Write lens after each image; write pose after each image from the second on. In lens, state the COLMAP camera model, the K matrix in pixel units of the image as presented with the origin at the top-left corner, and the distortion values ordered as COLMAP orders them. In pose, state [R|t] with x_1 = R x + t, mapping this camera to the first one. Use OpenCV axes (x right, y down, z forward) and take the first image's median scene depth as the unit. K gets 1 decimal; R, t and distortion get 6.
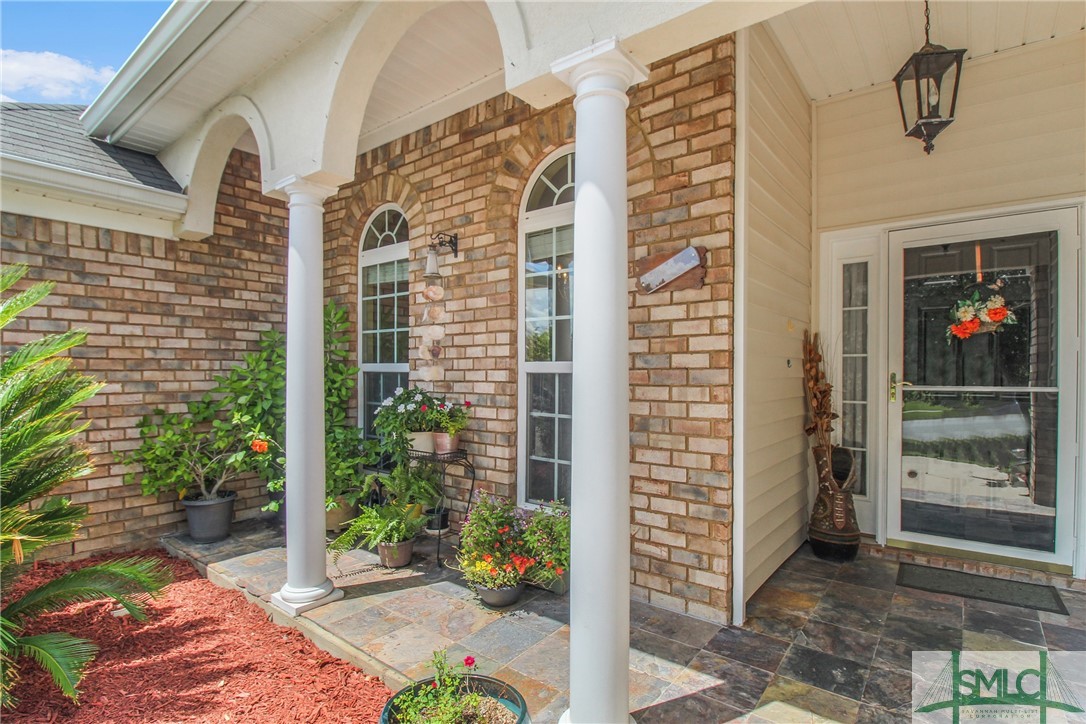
lens RADIAL K [[538.4, 0, 536.4], [0, 538.4, 387.3], [0, 0, 1]] dist [-0.001351, -0.000155]
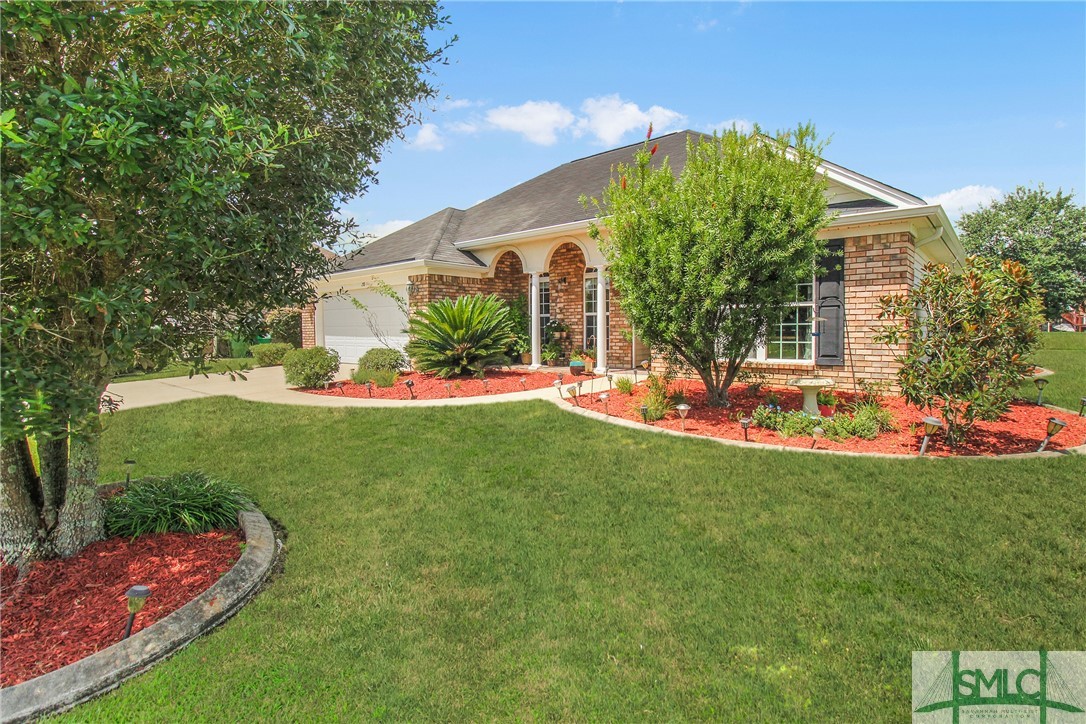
lens RADIAL K [[514.1, 0, 543.9], [0, 514.1, 353.0], [0, 0, 1]] dist [-0.001862, -0.011734]
pose [[0.999027, -0.009645, -0.043043, -0.156397], [0.010525, 0.999739, 0.020265, 0.156000], [0.042836, -0.020698, 0.998868, -2.565742]]
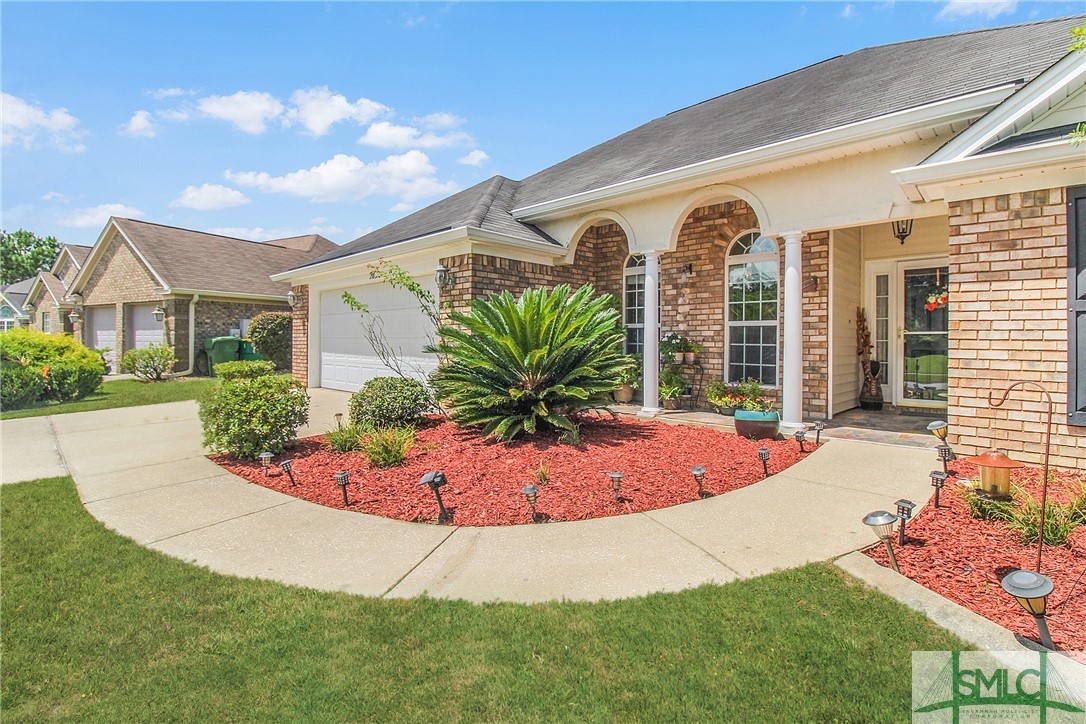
lens RADIAL K [[514.1, 0, 543.9], [0, 514.1, 353.0], [0, 0, 1]] dist [-0.001862, -0.011734]
pose [[0.995269, 0.003894, -0.097077, -0.573157], [-0.004629, 0.999962, -0.007343, 0.103861], [0.097045, 0.007757, 0.995250, -1.210355]]
